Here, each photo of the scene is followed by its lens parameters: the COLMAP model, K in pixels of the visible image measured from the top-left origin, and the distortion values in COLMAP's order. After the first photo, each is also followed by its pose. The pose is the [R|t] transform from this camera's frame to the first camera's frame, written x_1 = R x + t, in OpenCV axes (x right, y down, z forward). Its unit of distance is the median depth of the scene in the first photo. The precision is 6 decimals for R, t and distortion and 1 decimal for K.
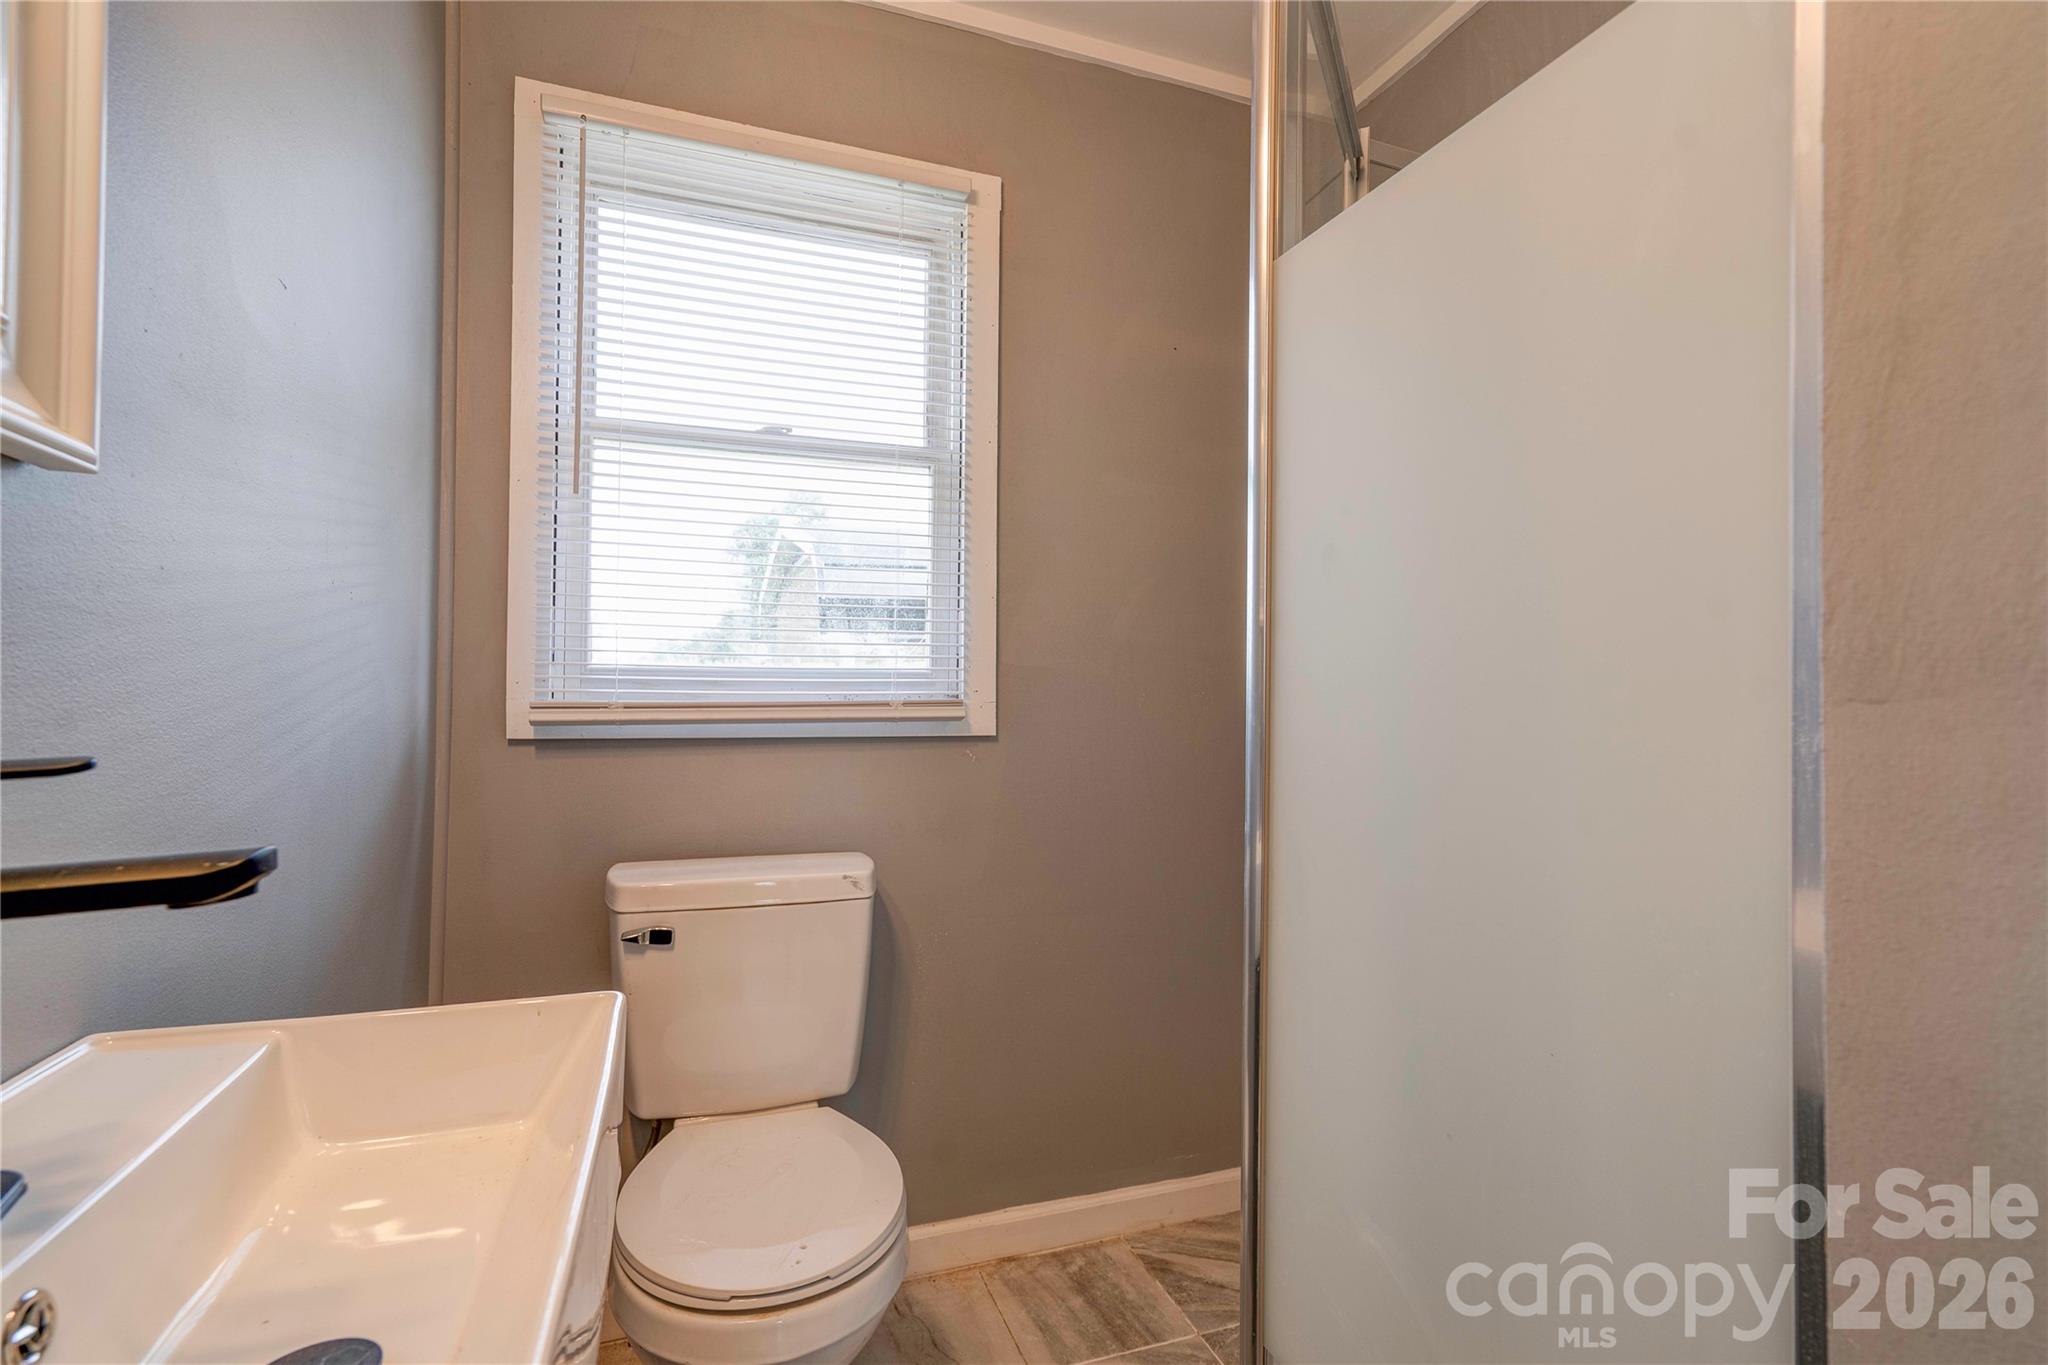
lens RADIAL K [[935.4, 0, 998.7], [0, 935.4, 678.3], [0, 0, 1]] dist [-0.009786, 0.022789]
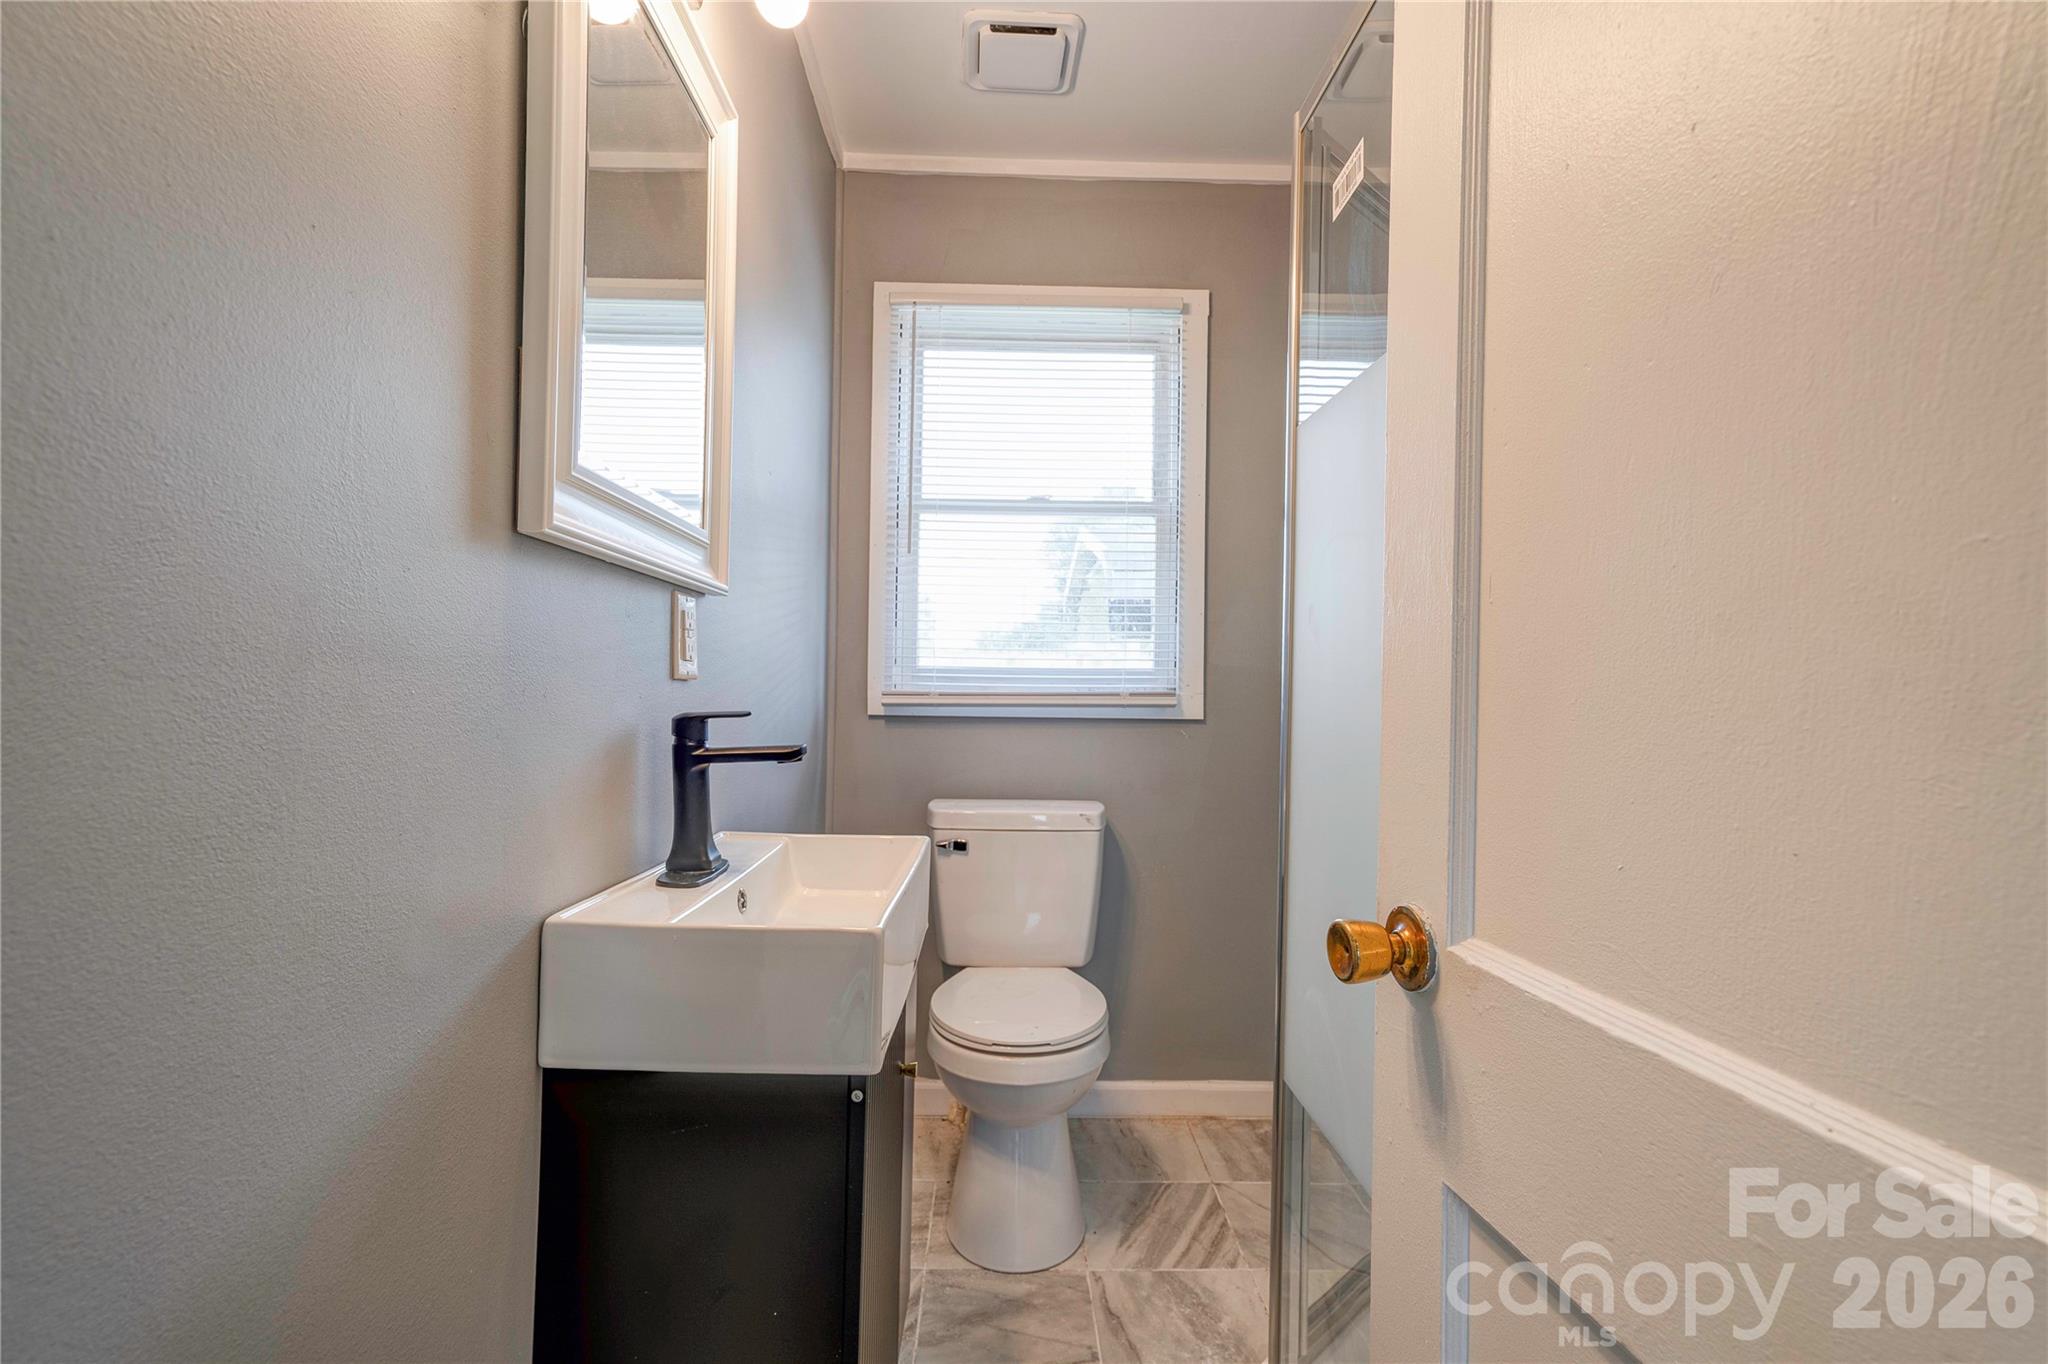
lens RADIAL K [[935.4, 0, 998.7], [0, 935.4, 677.8], [0, 0, 1]] dist [-0.009786, 0.022789]
pose [[0.945306, 0.004088, -0.326159, 0.168425], [-0.000850, 0.999949, 0.010068, -0.010855], [0.326184, -0.009240, 0.945261, -0.362764]]
